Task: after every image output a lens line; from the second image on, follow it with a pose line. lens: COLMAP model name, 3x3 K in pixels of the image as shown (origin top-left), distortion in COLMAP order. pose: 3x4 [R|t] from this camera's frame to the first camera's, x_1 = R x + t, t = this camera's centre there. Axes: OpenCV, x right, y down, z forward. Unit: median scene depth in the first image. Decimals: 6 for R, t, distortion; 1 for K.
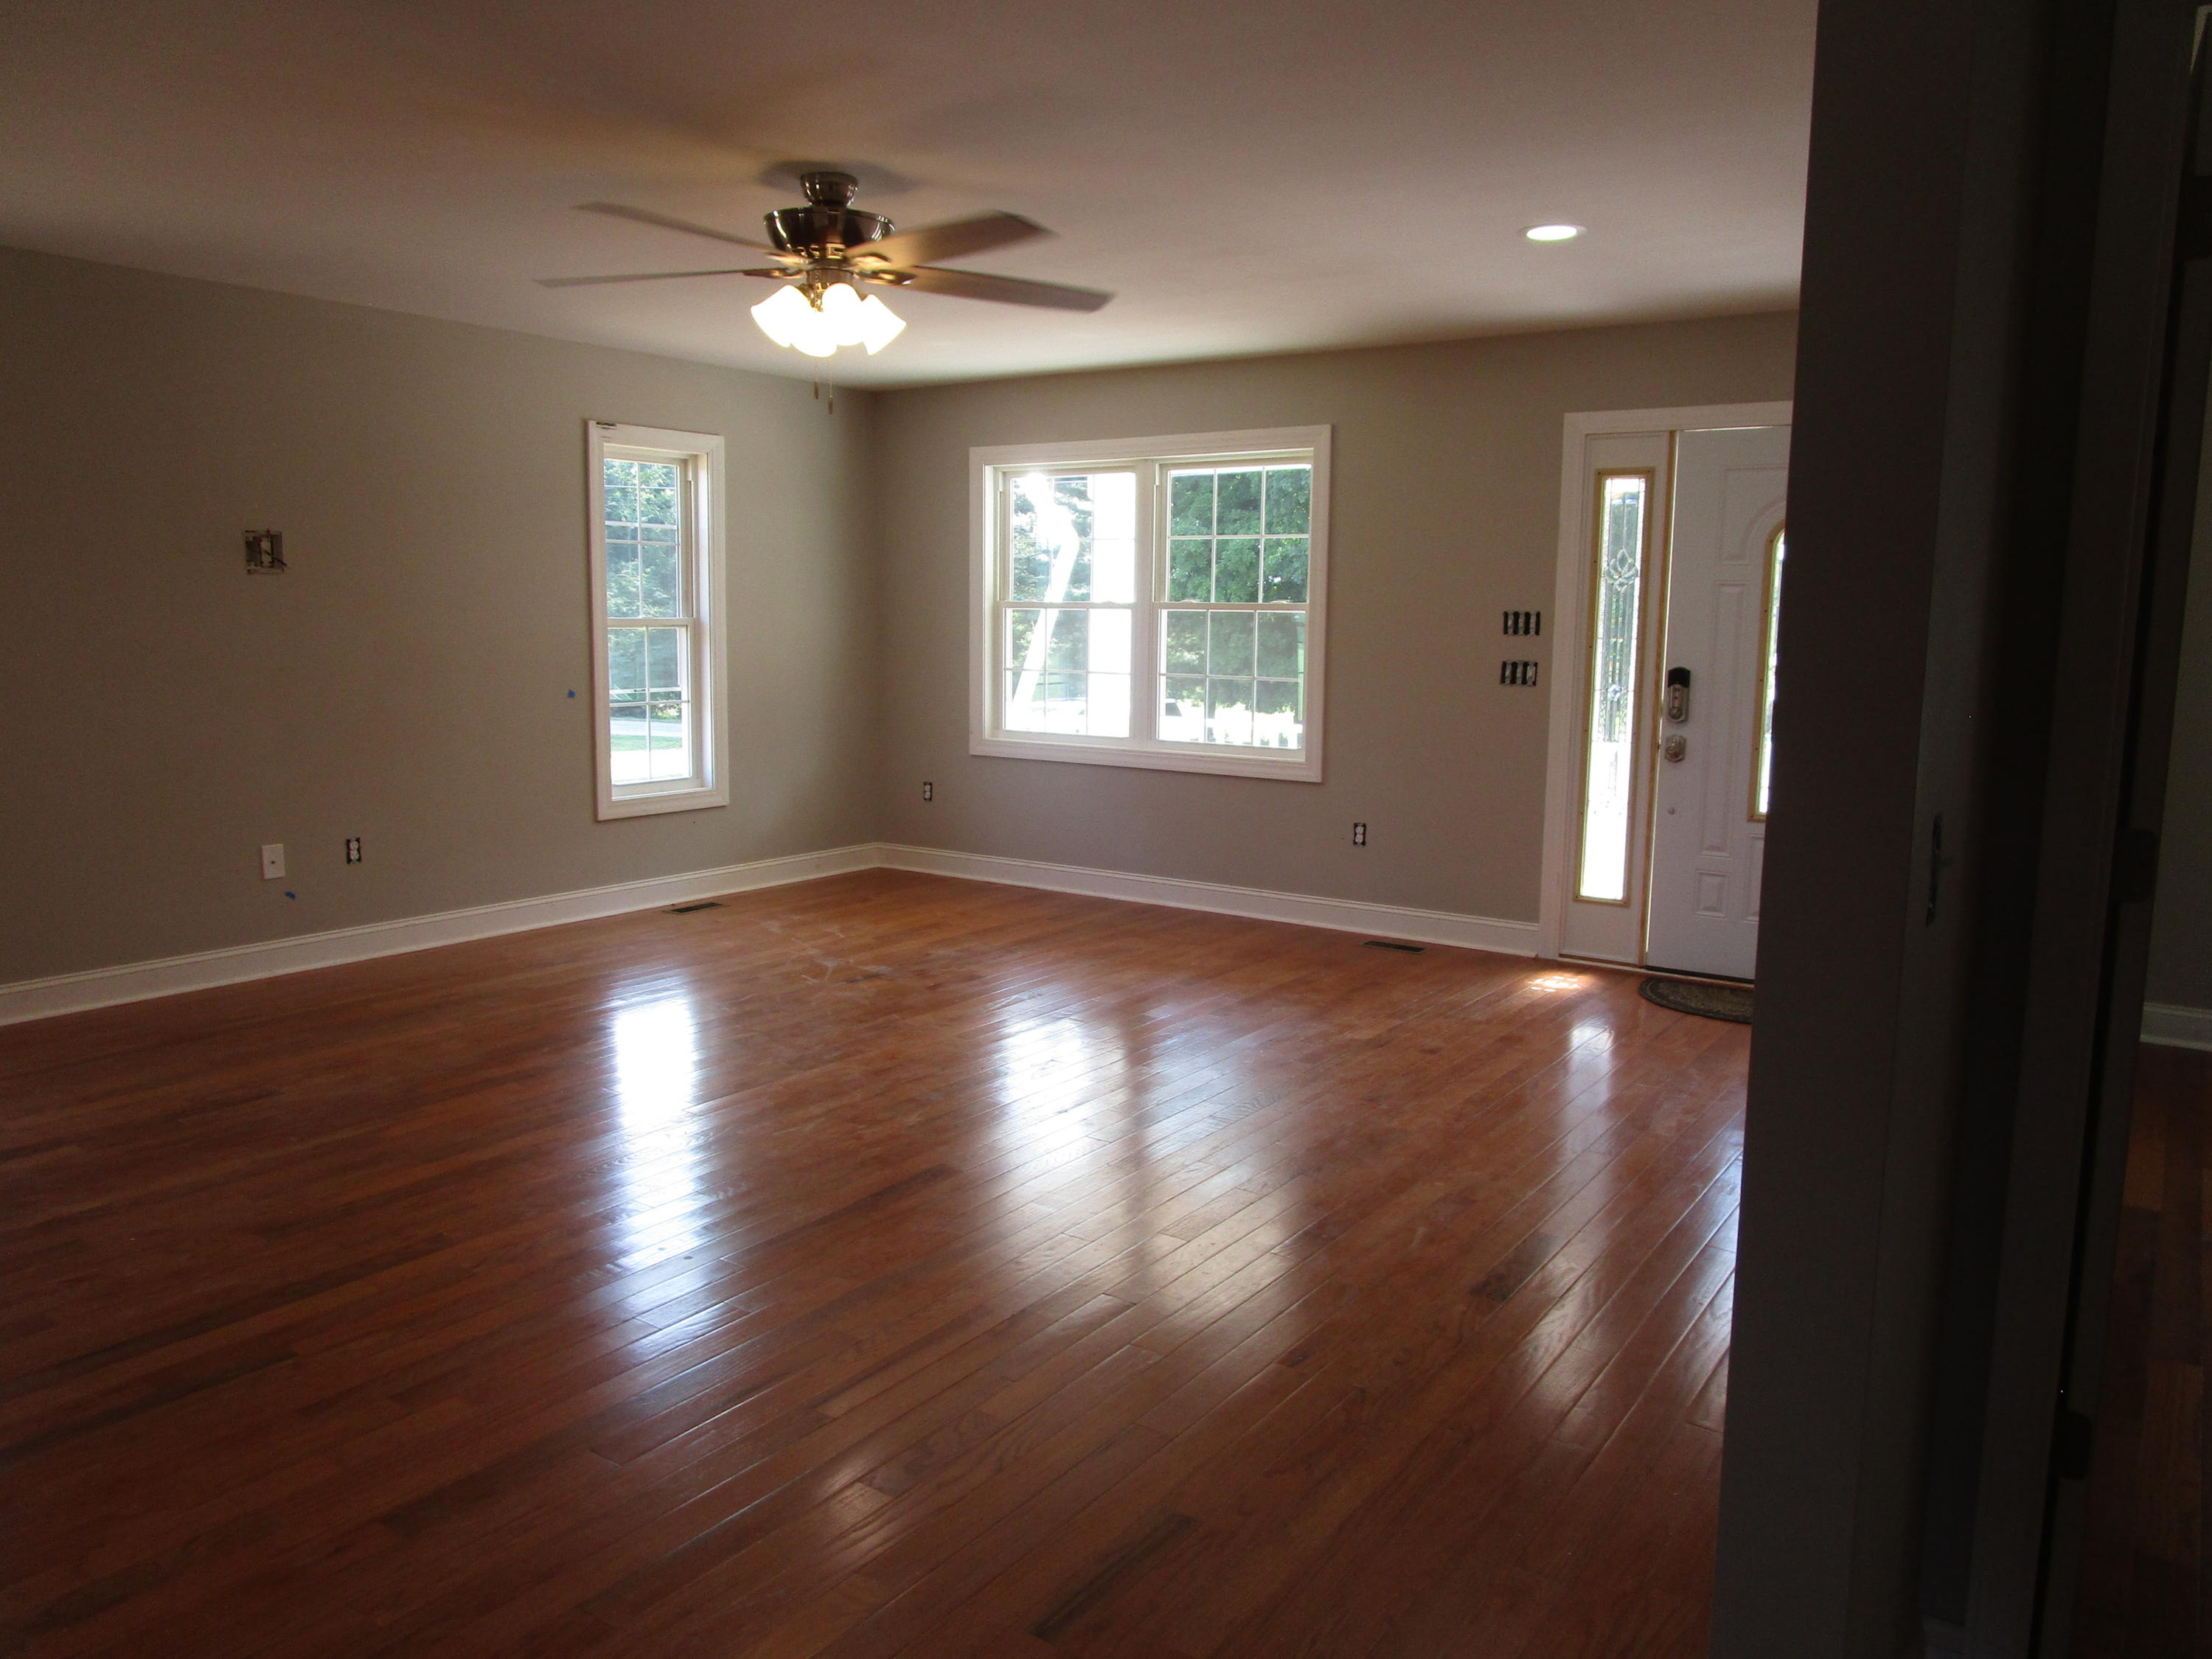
lens RADIAL K [[1570.5, 0, 1091.1], [0, 1570.5, 832.0], [0, 0, 1]] dist [-0.022287, -0.001129]
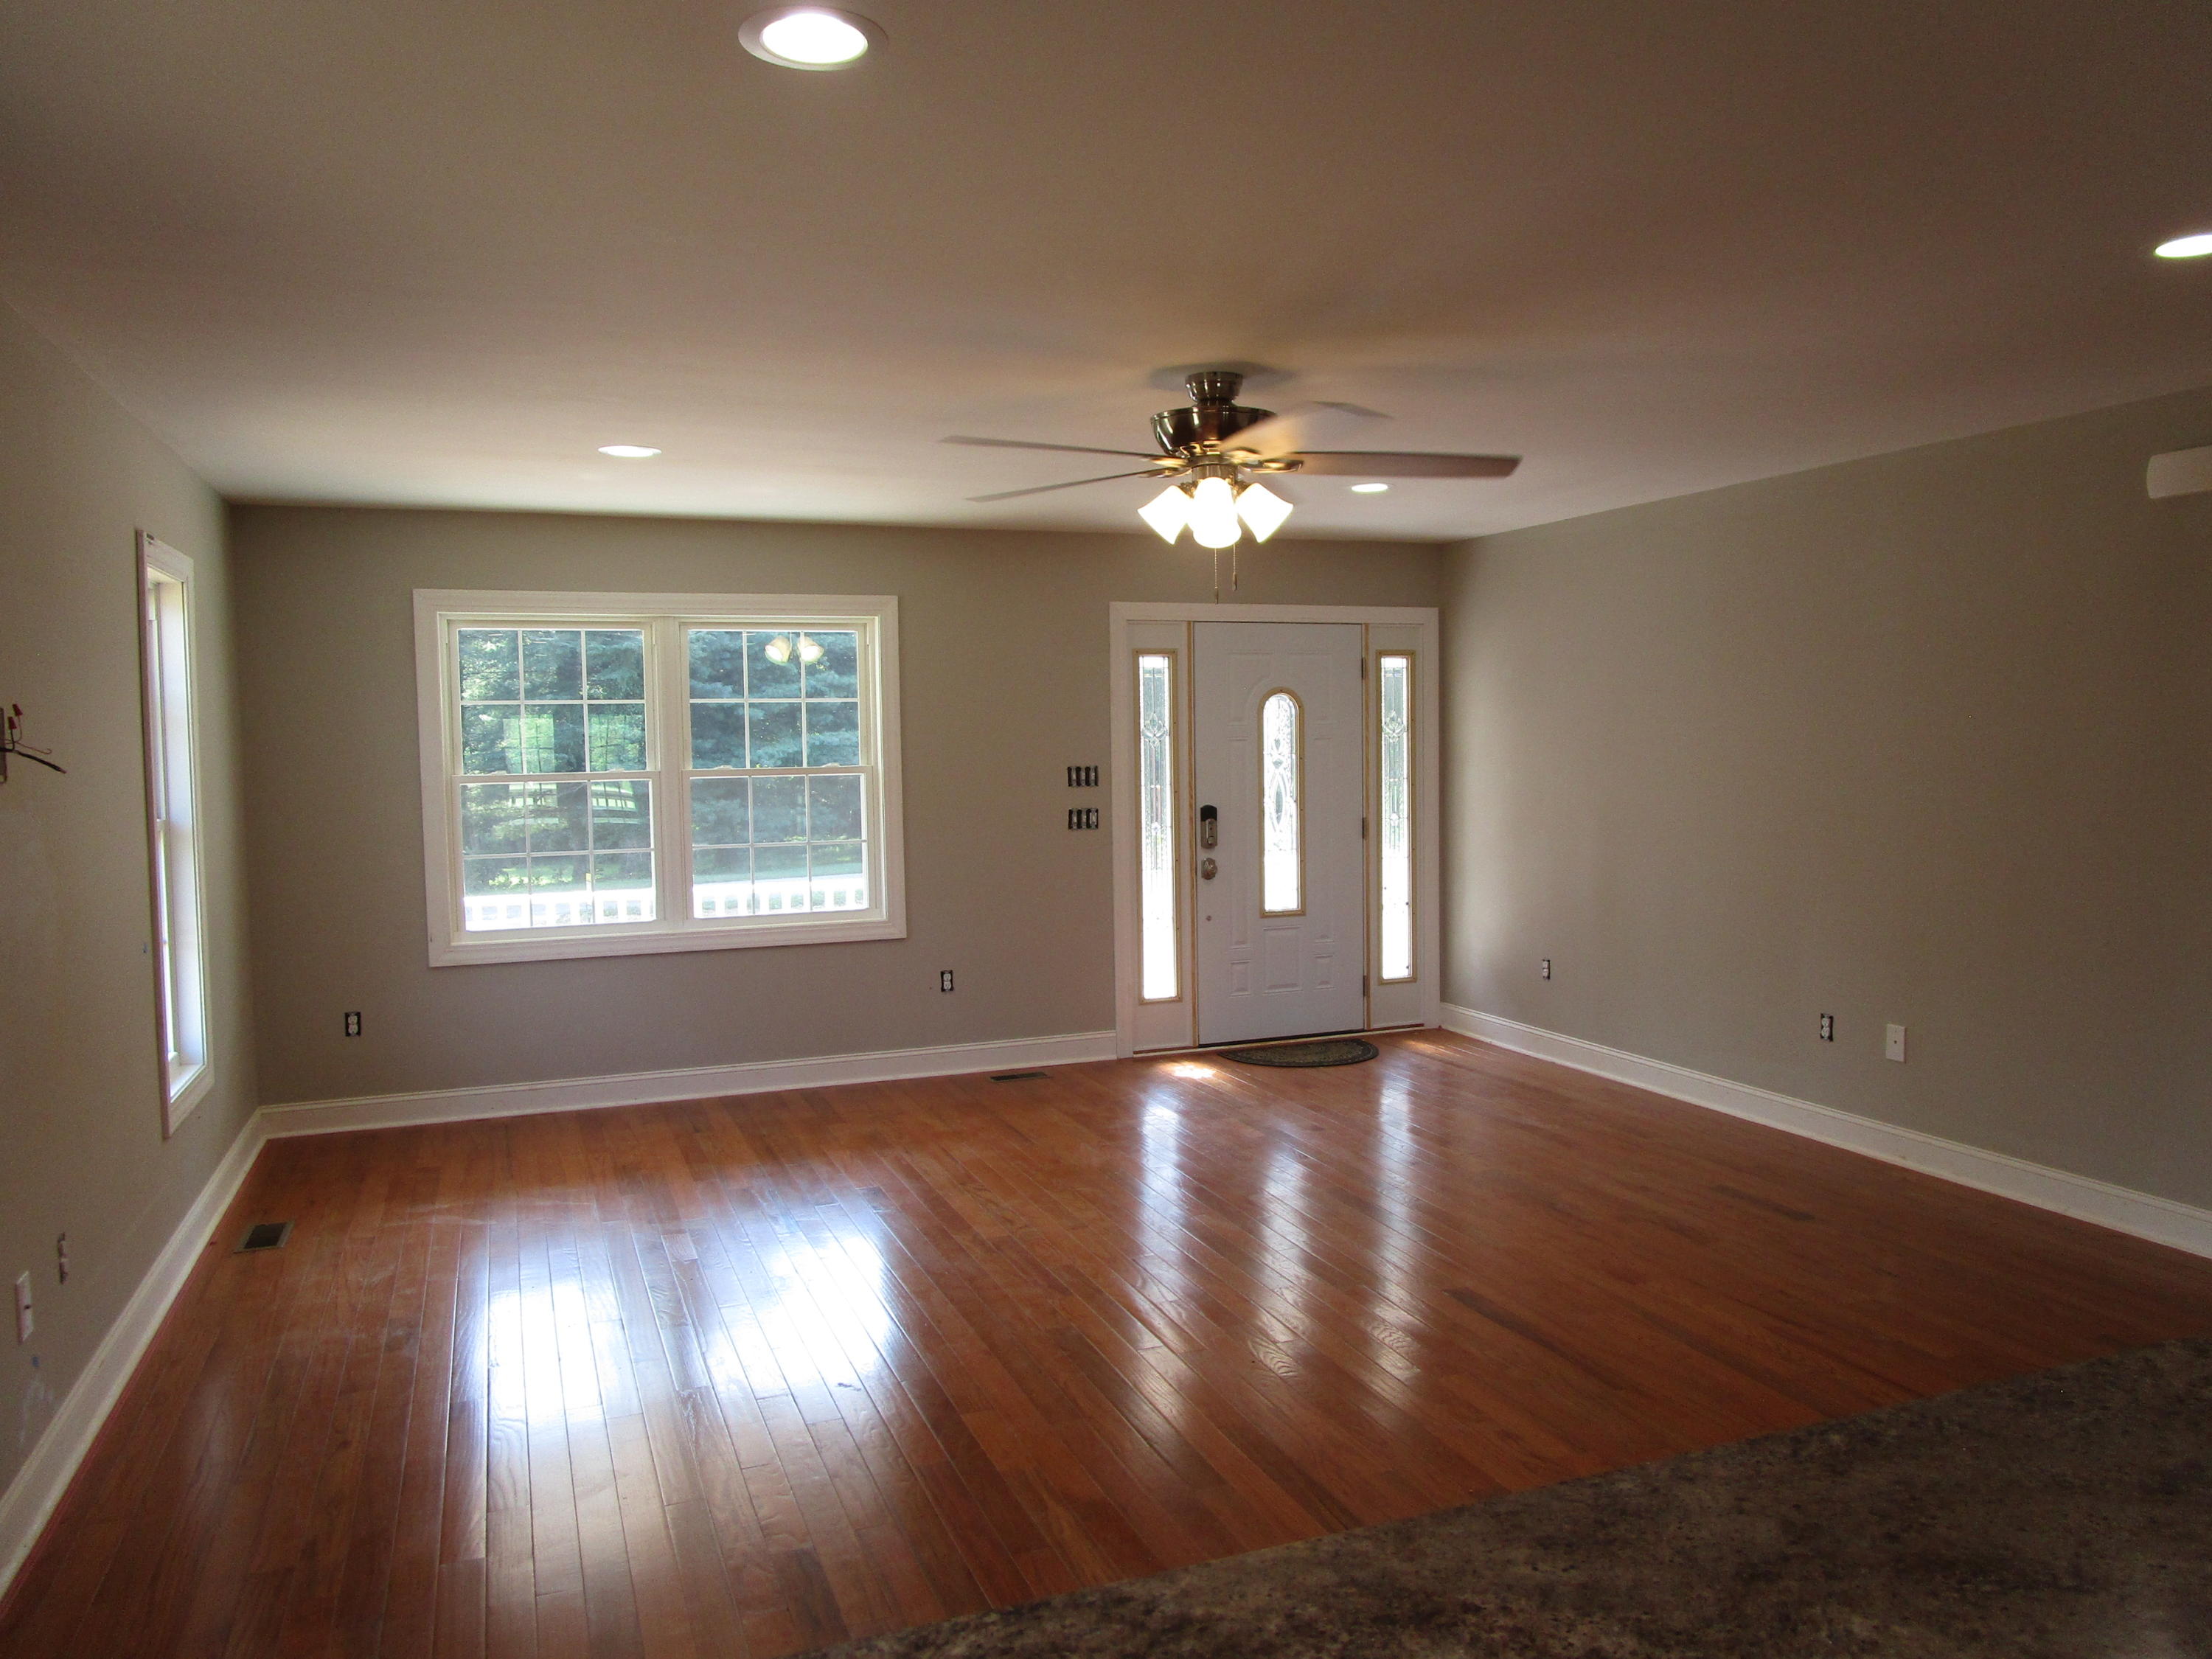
lens RADIAL K [[1570.5, 0, 1086.3], [0, 1570.5, 831.3], [0, 0, 1]] dist [-0.022287, -0.001129]
pose [[0.558580, -0.068028, 0.826656, -0.690797], [0.141208, 0.989882, -0.013955, -0.075872], [-0.817342, 0.124526, 0.562534, 0.345490]]
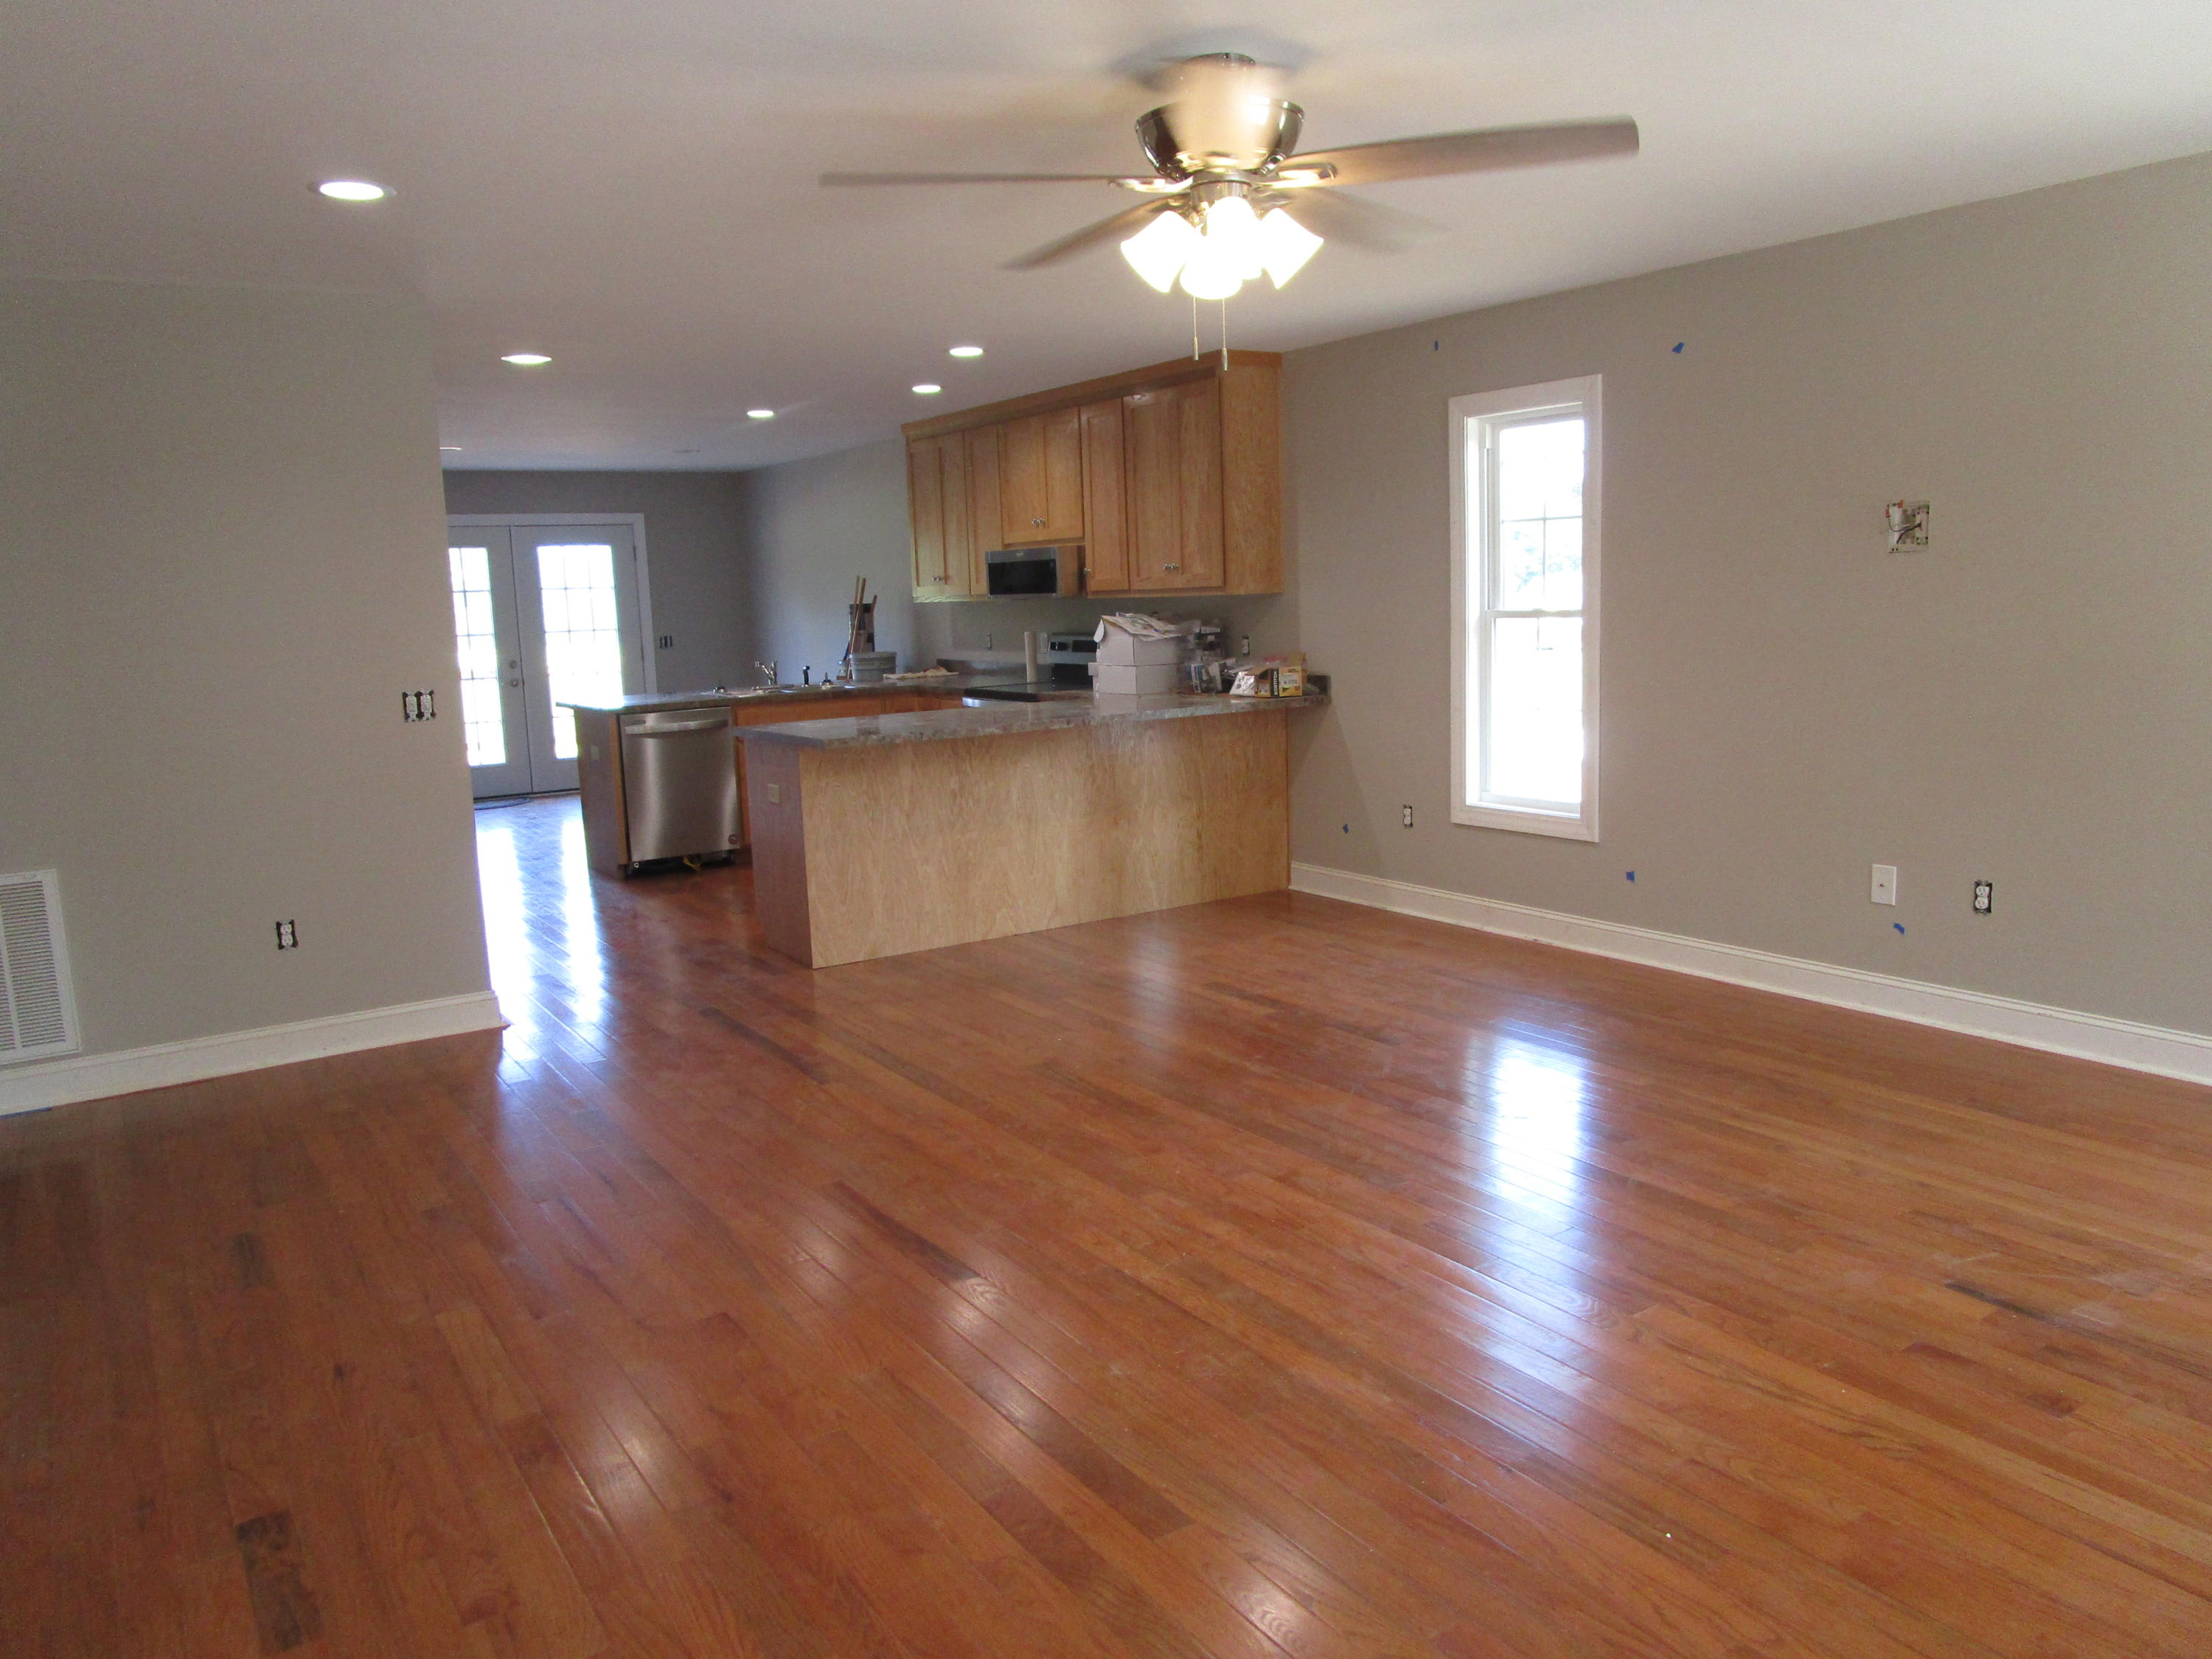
lens RADIAL K [[1570.5, 0, 1111.6], [0, 1570.5, 831.7], [0, 0, 1]] dist [-0.022287, -0.001129]
pose [[-0.364427, 0.139725, -0.920690, 0.392800], [-0.099382, 0.977198, 0.187638, -0.119492], [0.925914, 0.159881, -0.342231, 0.824756]]
